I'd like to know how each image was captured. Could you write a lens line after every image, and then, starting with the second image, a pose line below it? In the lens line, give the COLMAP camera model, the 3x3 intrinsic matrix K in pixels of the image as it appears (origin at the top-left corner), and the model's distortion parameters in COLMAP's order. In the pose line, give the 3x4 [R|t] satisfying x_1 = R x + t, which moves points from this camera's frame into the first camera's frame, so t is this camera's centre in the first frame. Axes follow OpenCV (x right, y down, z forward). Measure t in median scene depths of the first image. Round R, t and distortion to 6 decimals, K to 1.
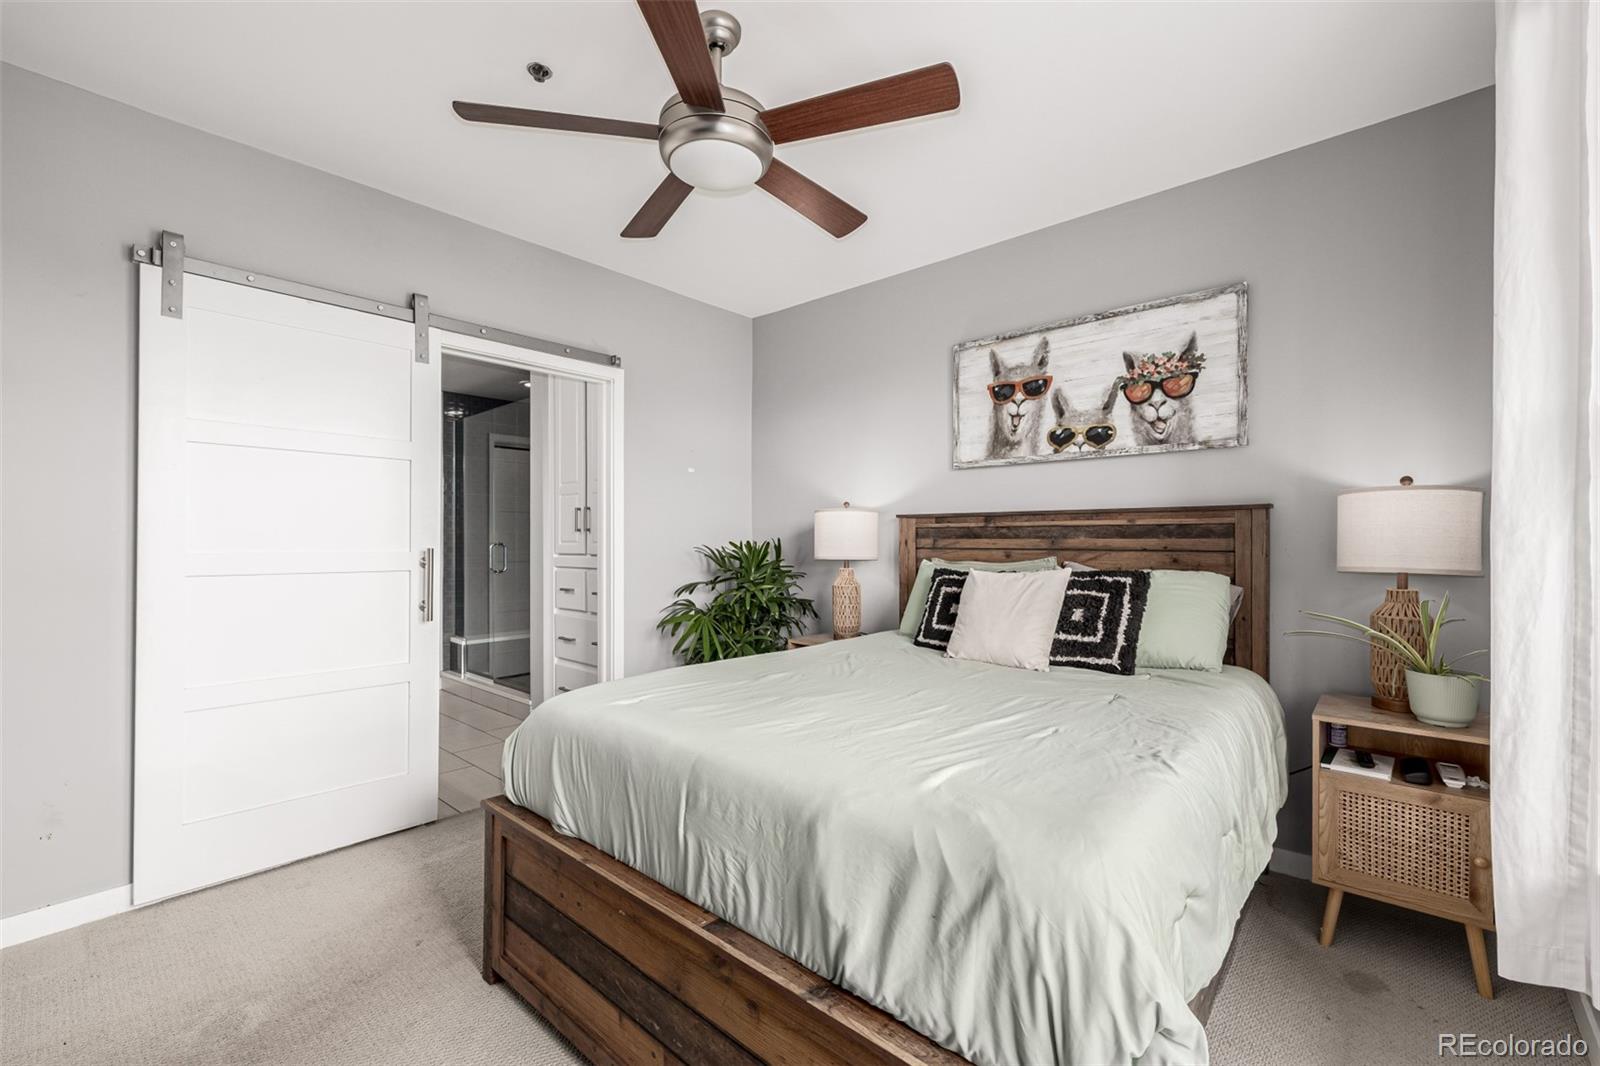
lens RADIAL K [[668.3, 0, 809.0], [0, 668.3, 540.6], [0, 0, 1]] dist [0.002075, 0.000186]
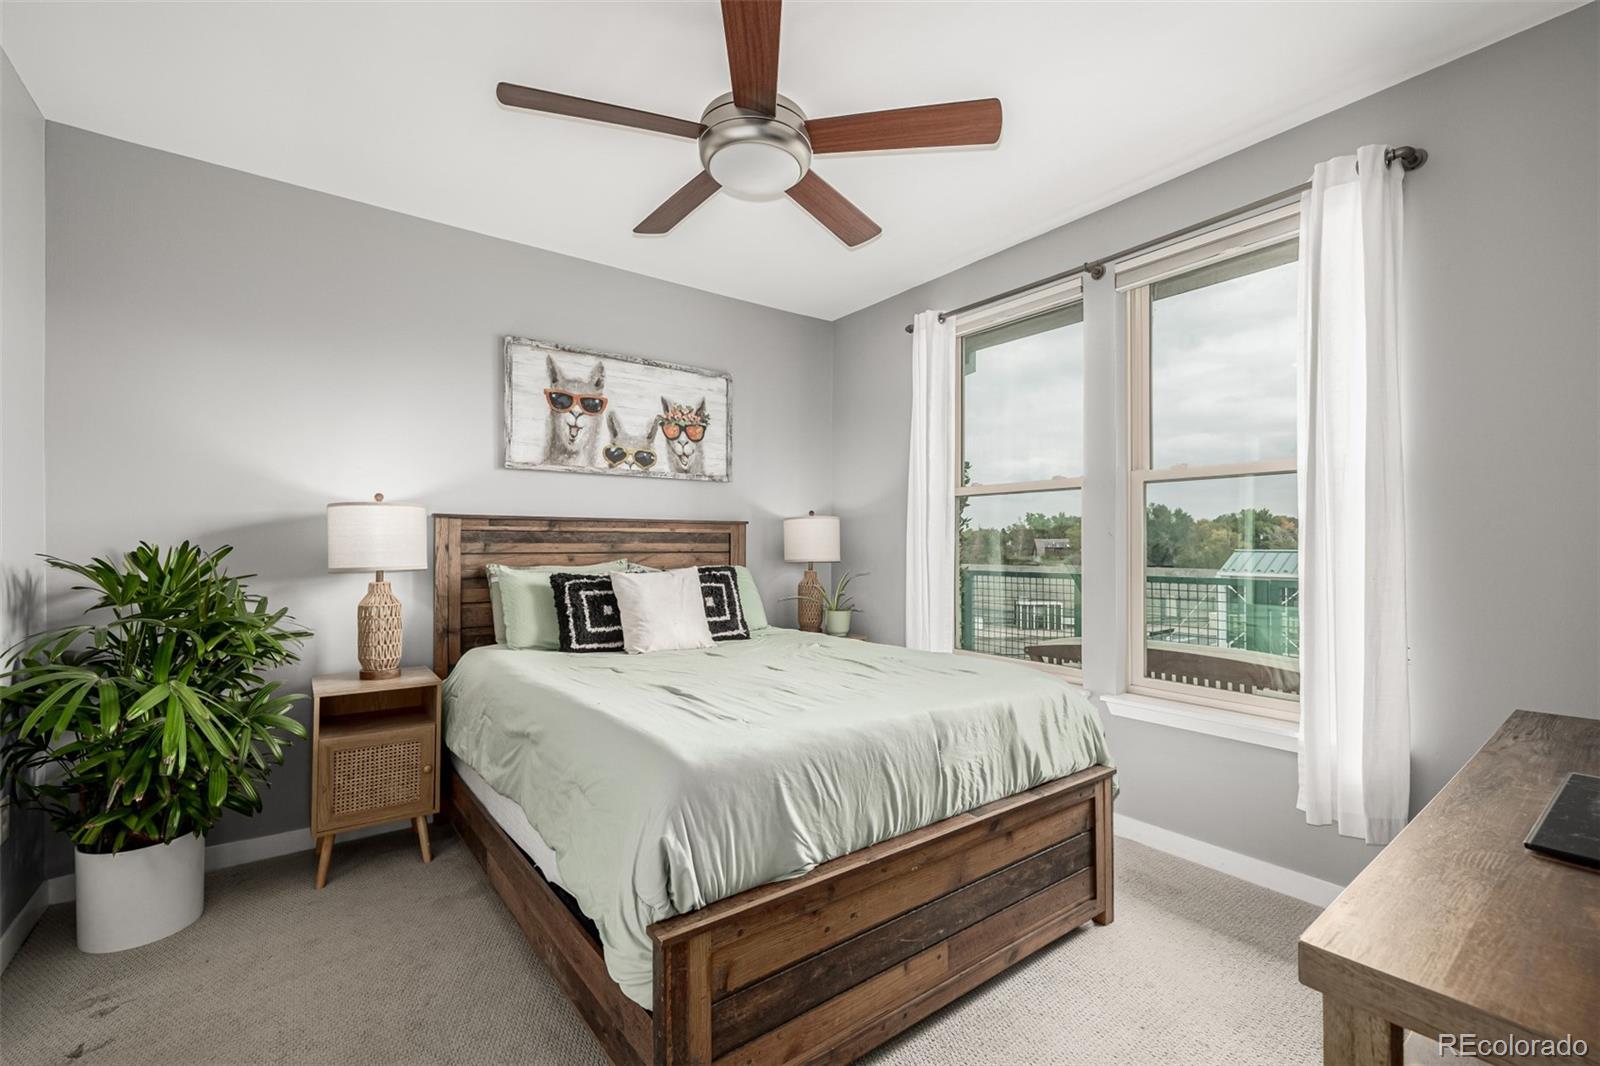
lens RADIAL K [[668.3, 0, 809.0], [0, 668.3, 540.6], [0, 0, 1]] dist [0.002075, 0.000186]
pose [[0.202000, 0.005350, 0.979371, -0.697348], [0.000289, 0.999985, -0.005522, -0.000811], [-0.979386, 0.001399, 0.201995, 0.456060]]
